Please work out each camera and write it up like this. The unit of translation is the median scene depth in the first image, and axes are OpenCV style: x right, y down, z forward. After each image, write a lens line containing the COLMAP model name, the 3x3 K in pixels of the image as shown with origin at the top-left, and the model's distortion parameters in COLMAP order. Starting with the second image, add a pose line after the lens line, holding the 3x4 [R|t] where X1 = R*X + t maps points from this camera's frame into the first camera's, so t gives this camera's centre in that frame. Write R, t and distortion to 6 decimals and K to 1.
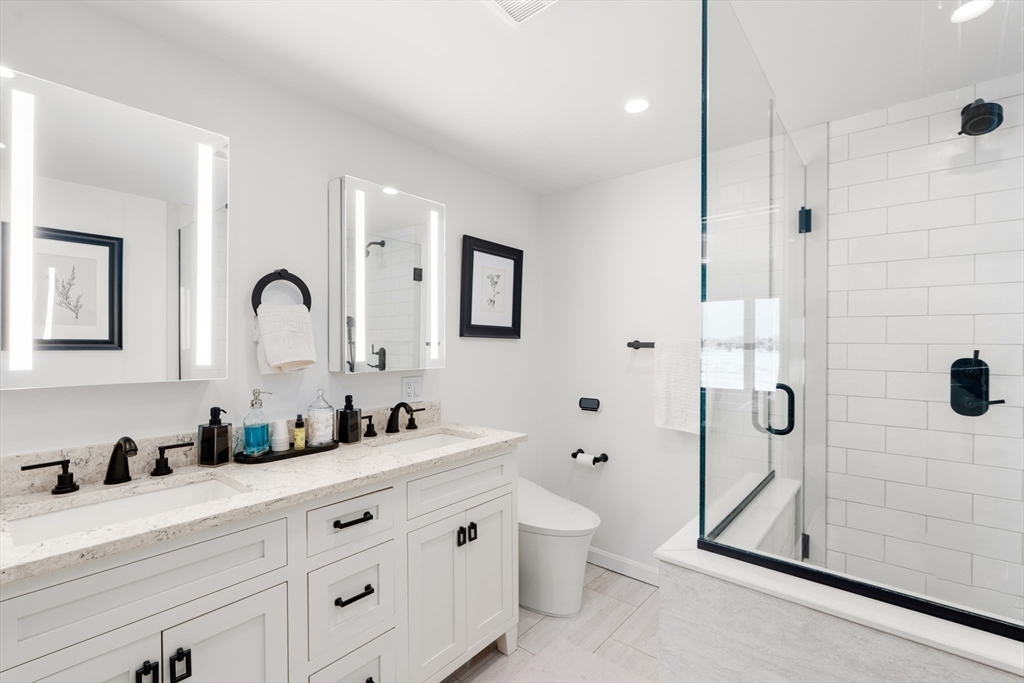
lens RADIAL K [[461.3, 0, 511.3], [0, 461.3, 339.7], [0, 0, 1]] dist [0.003155, 0.000235]
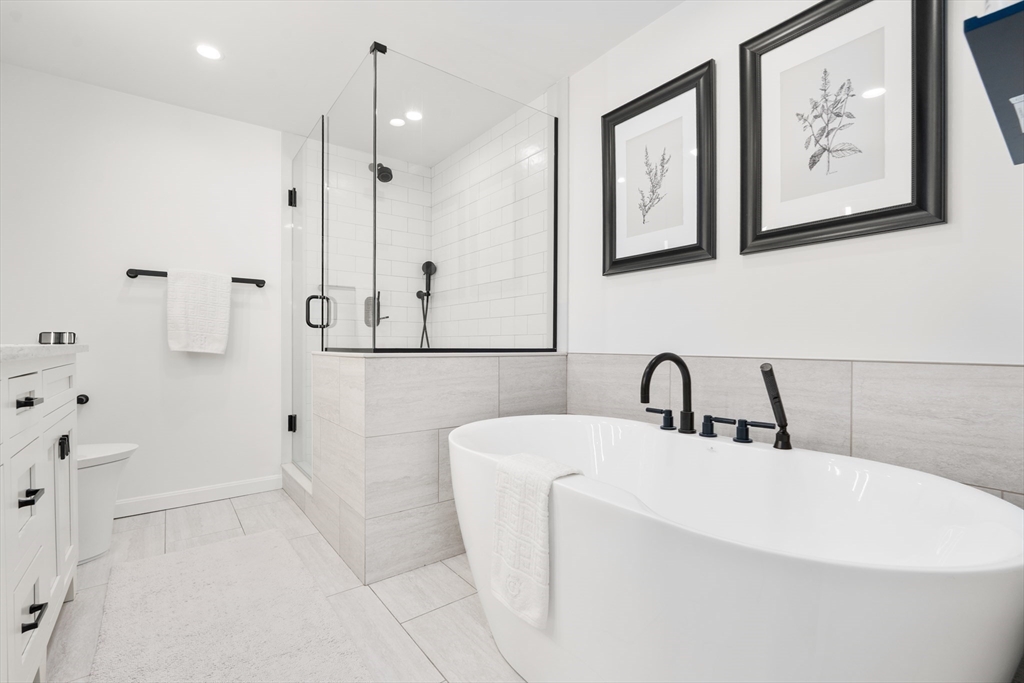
lens RADIAL K [[461.3, 0, 512.5], [0, 461.3, 344.2], [0, 0, 1]] dist [0.003155, 0.000235]
pose [[0.228367, -0.006550, 0.973553, -0.589590], [0.001663, 0.999979, 0.006338, 0.184757], [-0.973574, 0.000171, 0.228373, 0.007735]]
